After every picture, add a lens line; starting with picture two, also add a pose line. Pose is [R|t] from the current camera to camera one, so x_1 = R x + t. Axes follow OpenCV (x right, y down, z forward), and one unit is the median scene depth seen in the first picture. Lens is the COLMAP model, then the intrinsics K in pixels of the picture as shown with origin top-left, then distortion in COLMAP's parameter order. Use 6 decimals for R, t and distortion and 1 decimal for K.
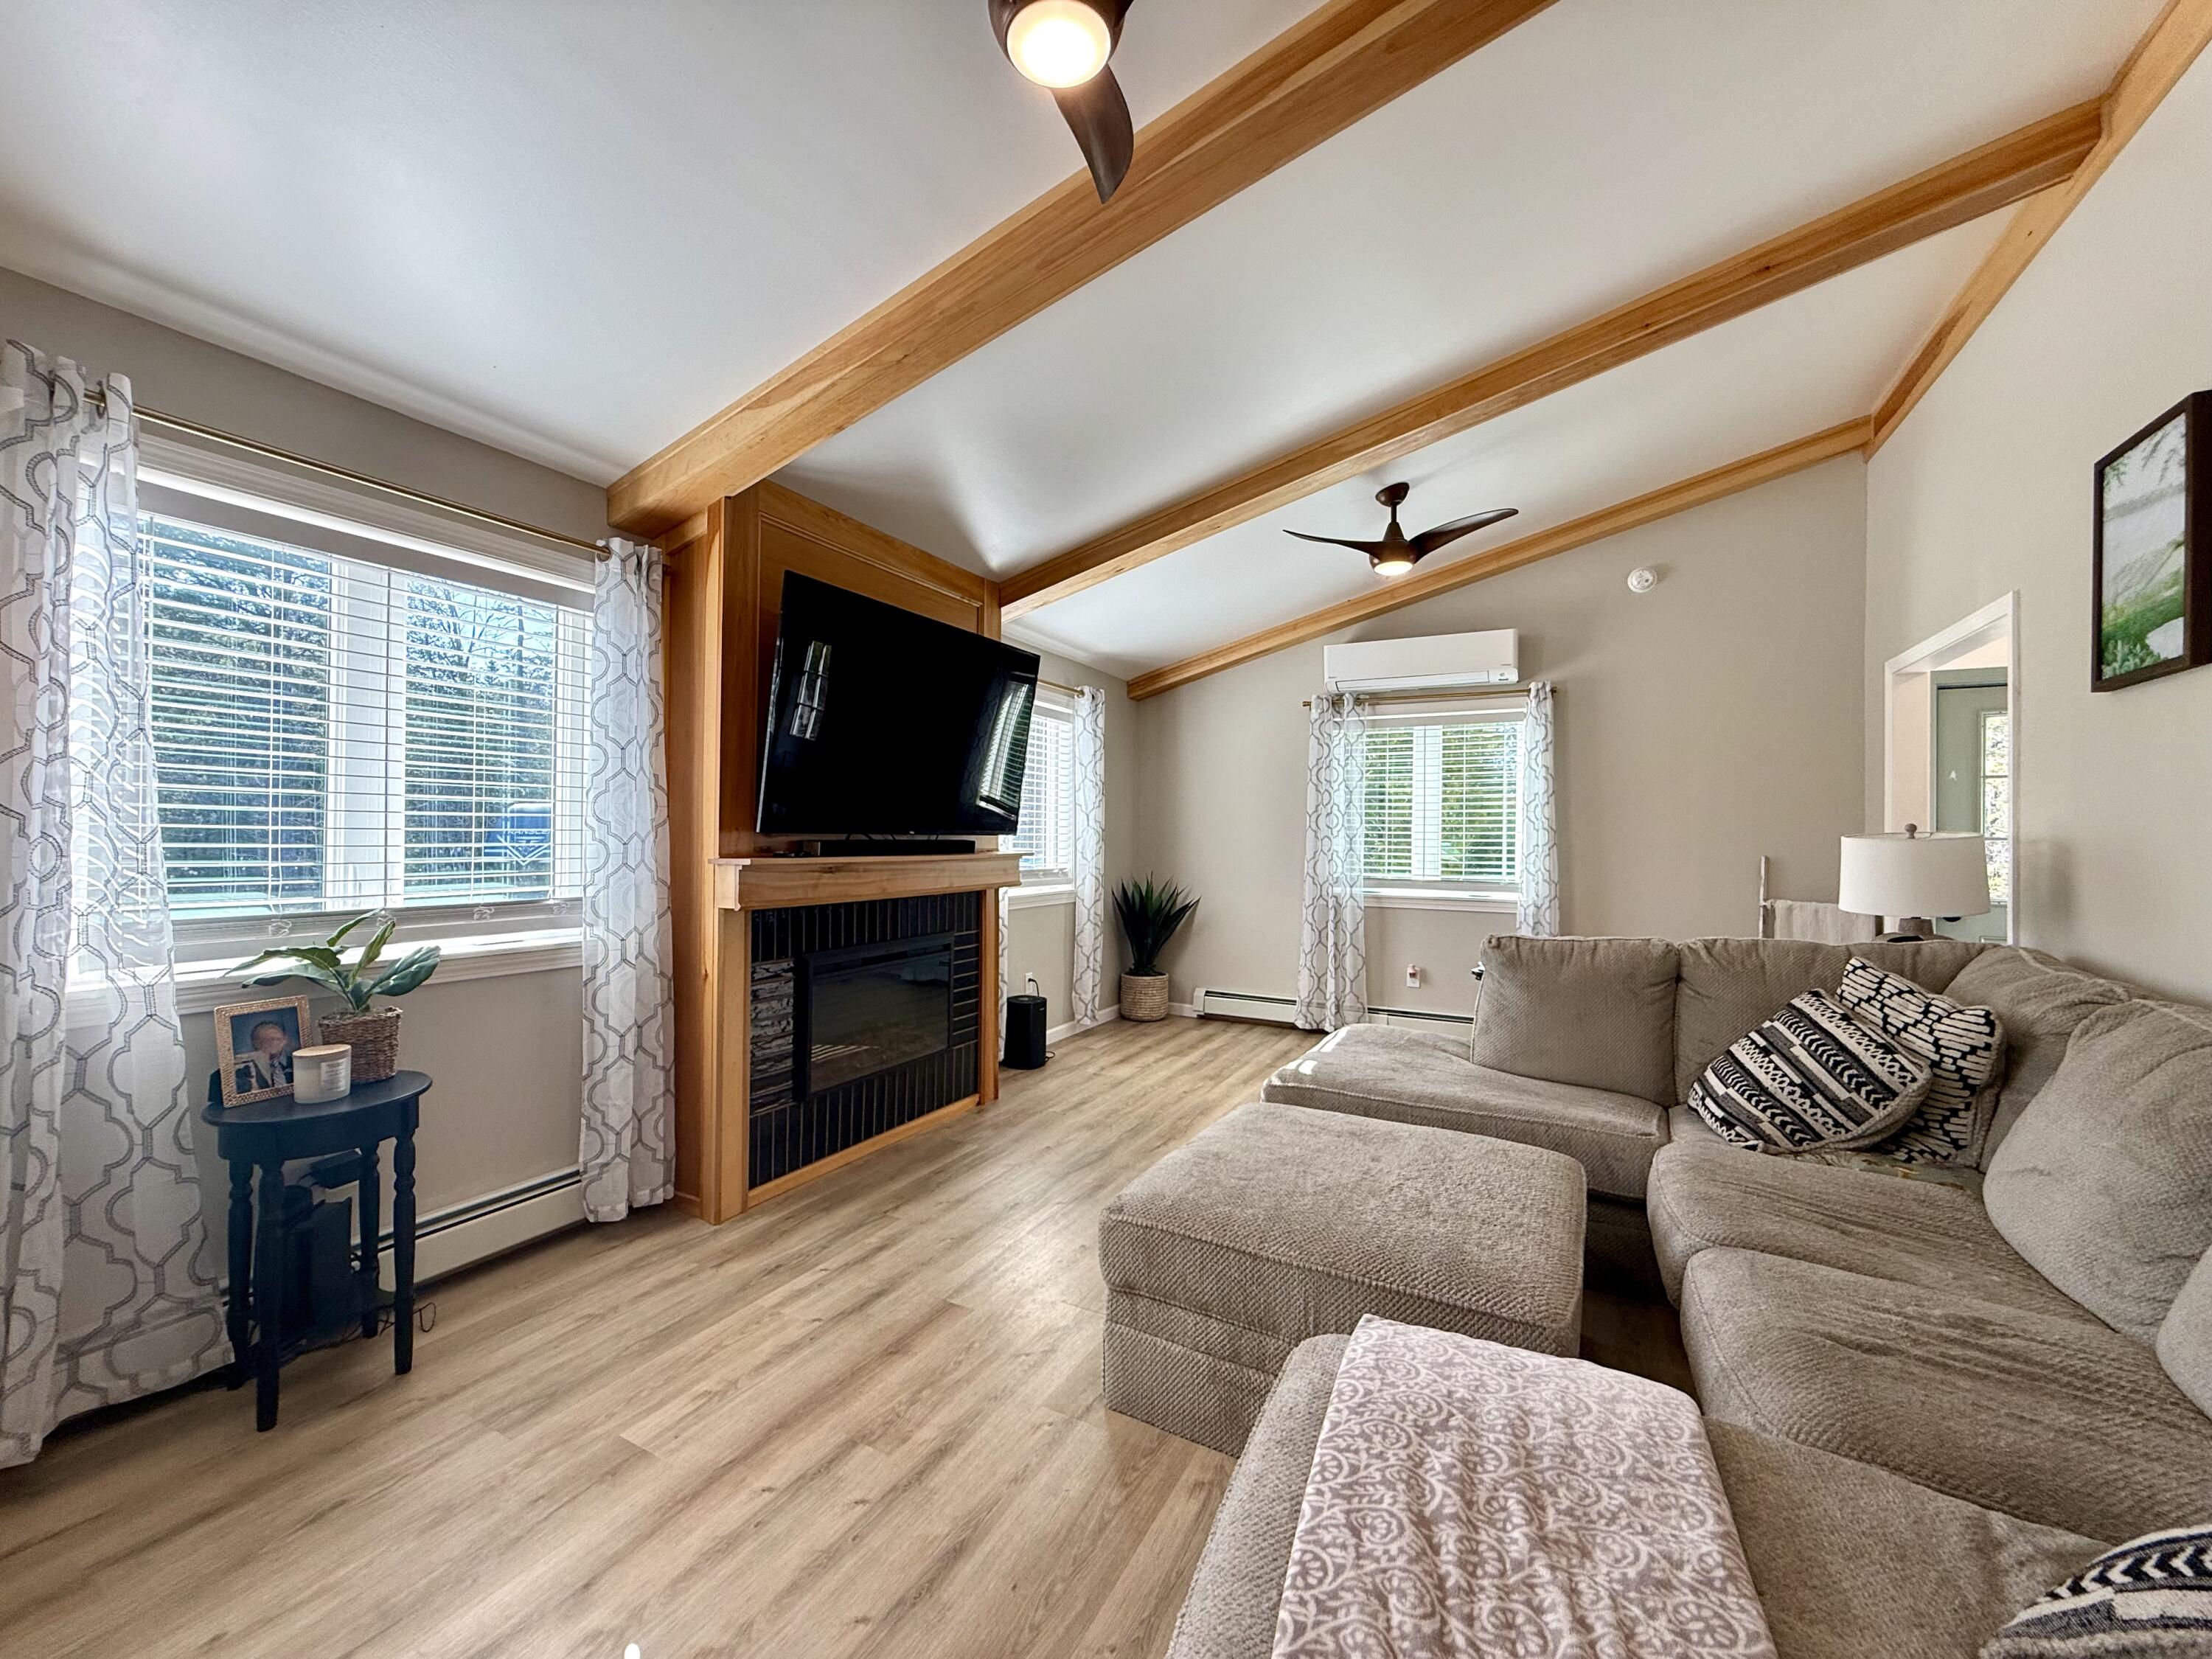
lens RADIAL K [[882.8, 0, 1079.1], [0, 882.8, 830.6], [0, 0, 1]] dist [-0.001808, -0.000316]
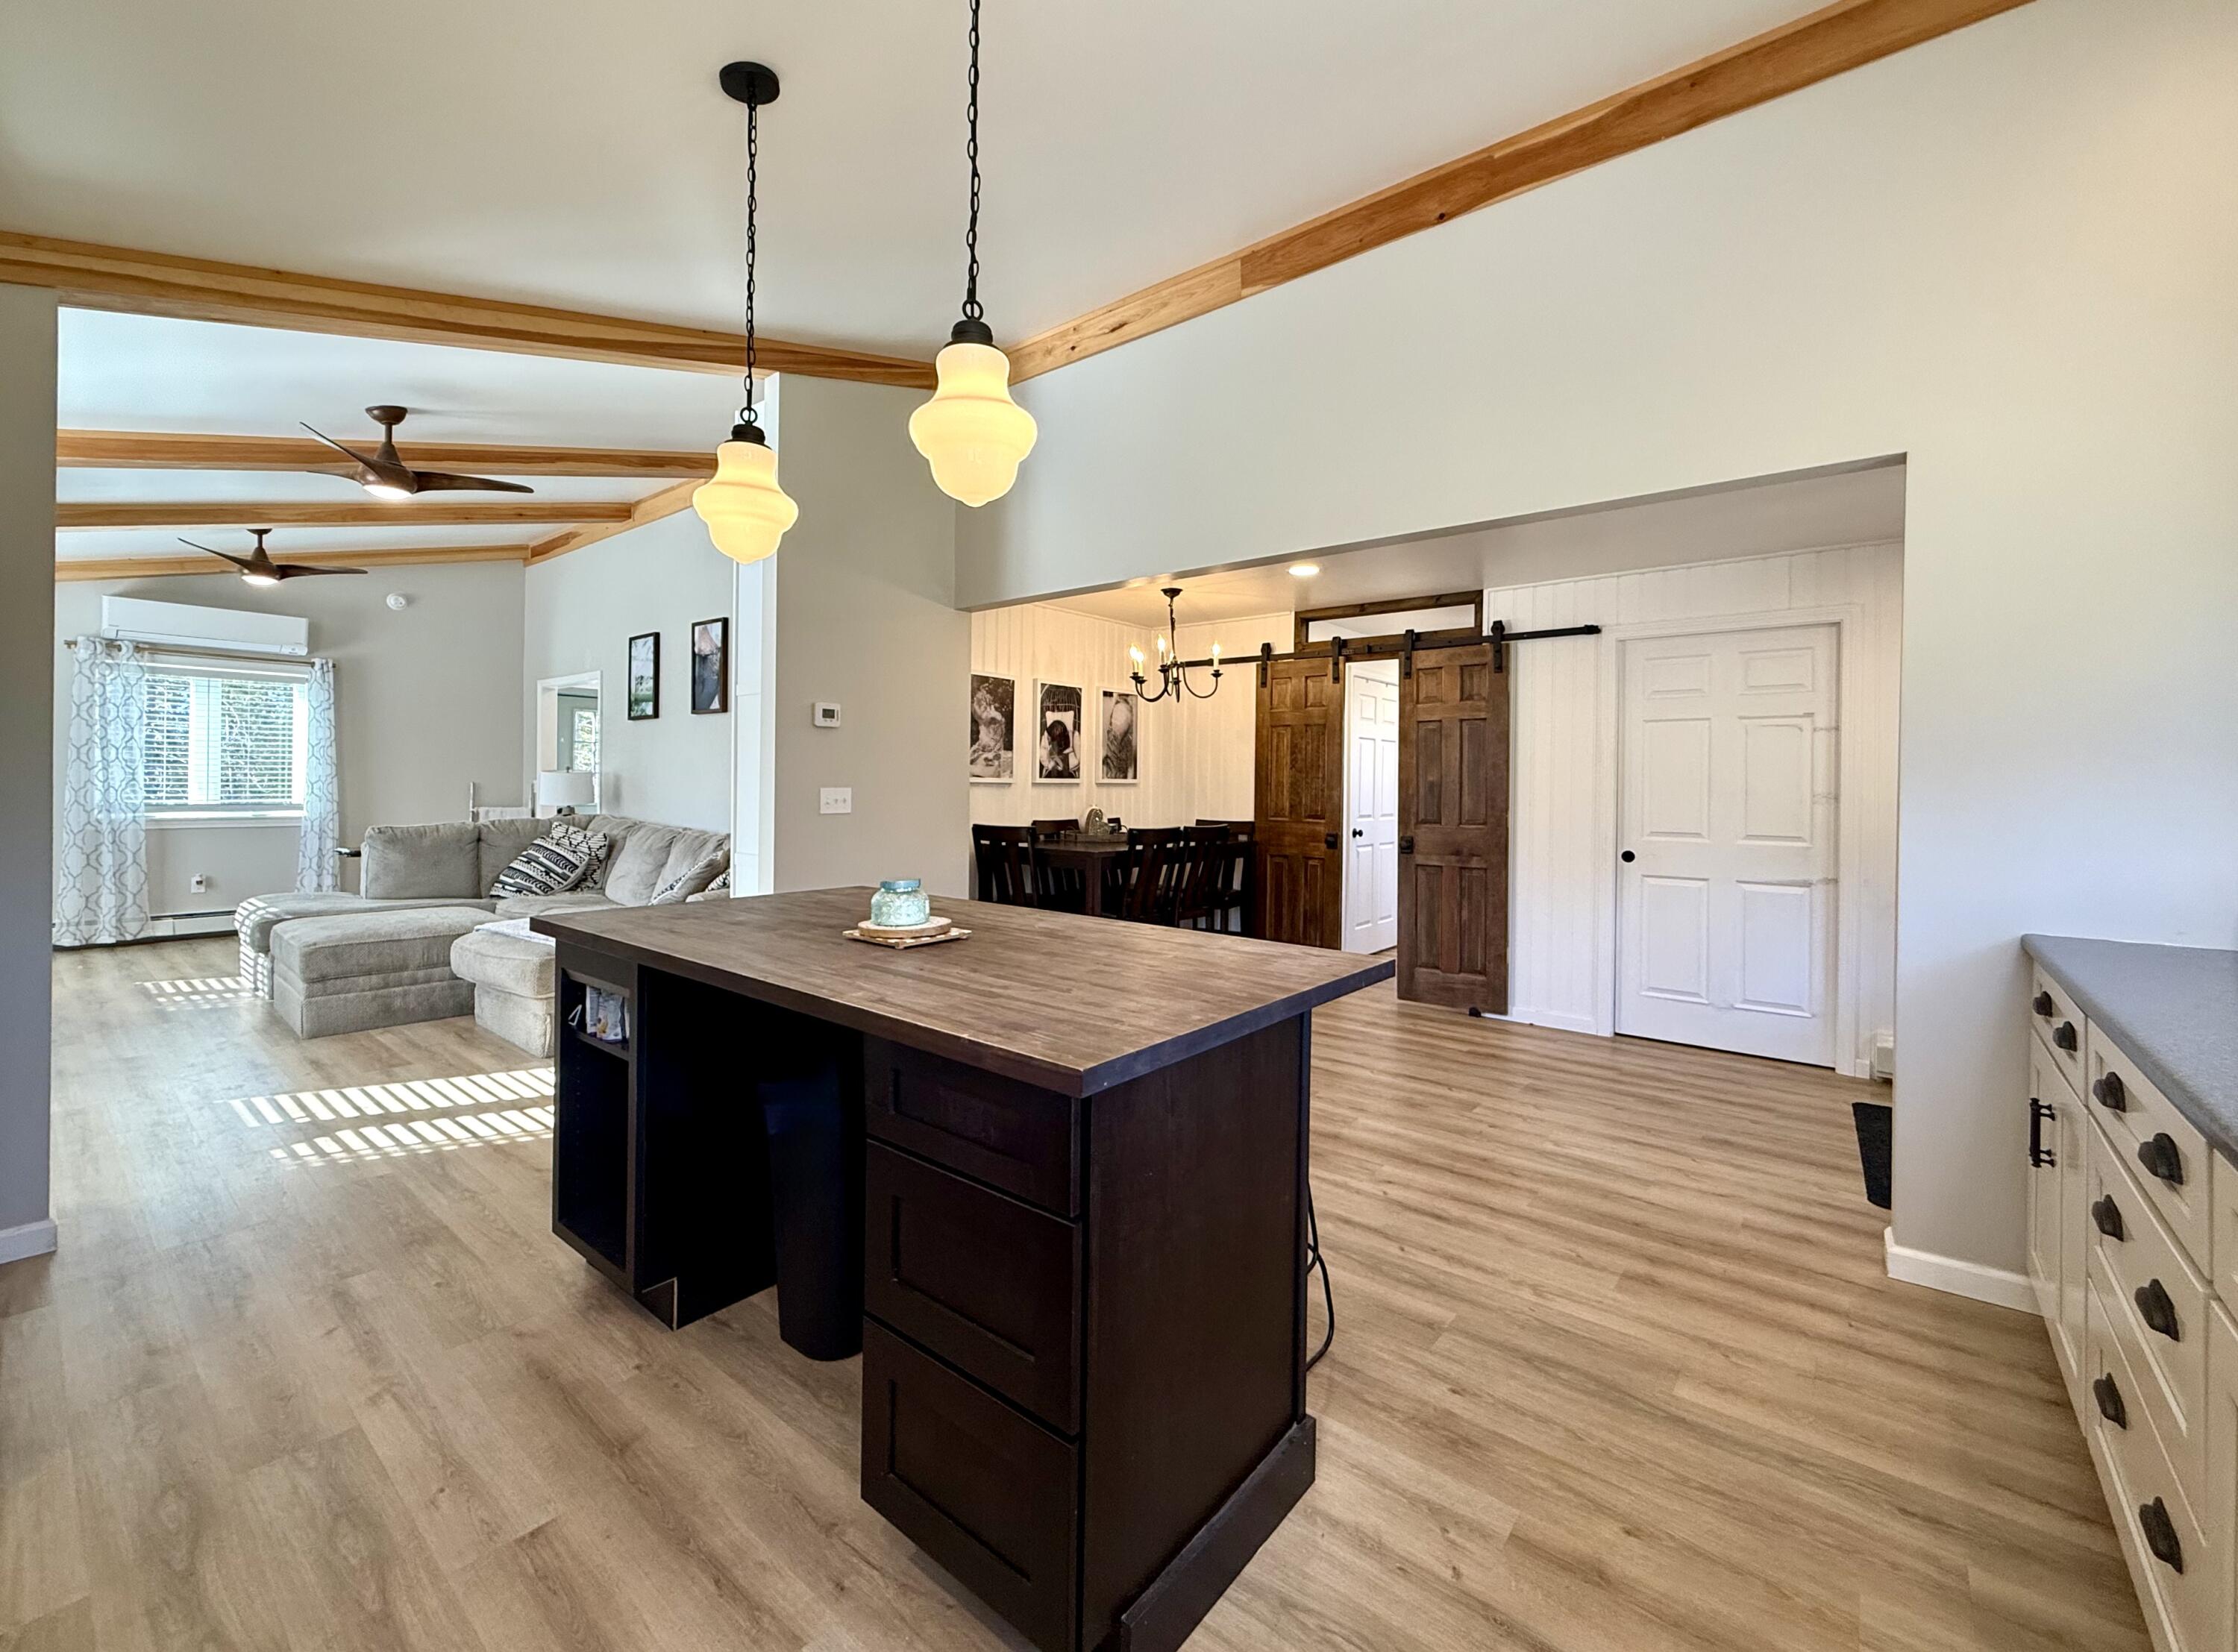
lens RADIAL K [[933.8, 0, 1128.3], [0, 933.8, 786.7], [0, 0, 1]] dist [-0.000918, -0.000601]
pose [[0.175498, -0.010113, 0.984428, -0.868403], [-0.015872, 0.999788, 0.013100, -0.006918], [-0.984352, -0.017924, 0.175300, -0.632232]]
